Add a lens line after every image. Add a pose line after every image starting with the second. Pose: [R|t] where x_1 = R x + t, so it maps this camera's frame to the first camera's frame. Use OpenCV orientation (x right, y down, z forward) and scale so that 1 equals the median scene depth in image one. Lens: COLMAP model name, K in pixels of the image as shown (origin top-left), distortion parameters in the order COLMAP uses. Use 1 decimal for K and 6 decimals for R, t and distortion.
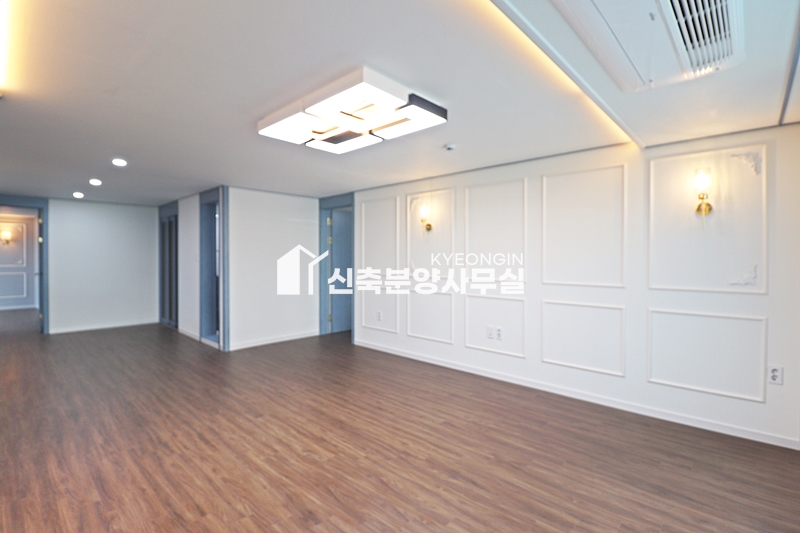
lens RADIAL K [[371.8, 0, 399.5], [0, 371.8, 260.3], [0, 0, 1]] dist [-0.017764, -0.004404]
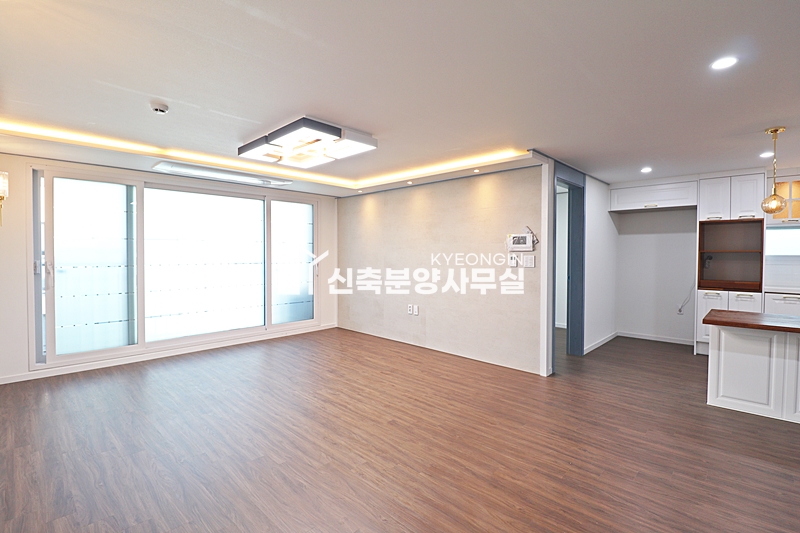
lens RADIAL K [[371.8, 0, 404.1], [0, 371.8, 259.8], [0, 0, 1]] dist [-0.017764, -0.004404]
pose [[-0.999982, -0.005427, 0.002711, -0.487981], [-0.005329, 0.999367, 0.035185, -0.025757], [-0.002901, 0.035170, -0.999377, 2.282225]]
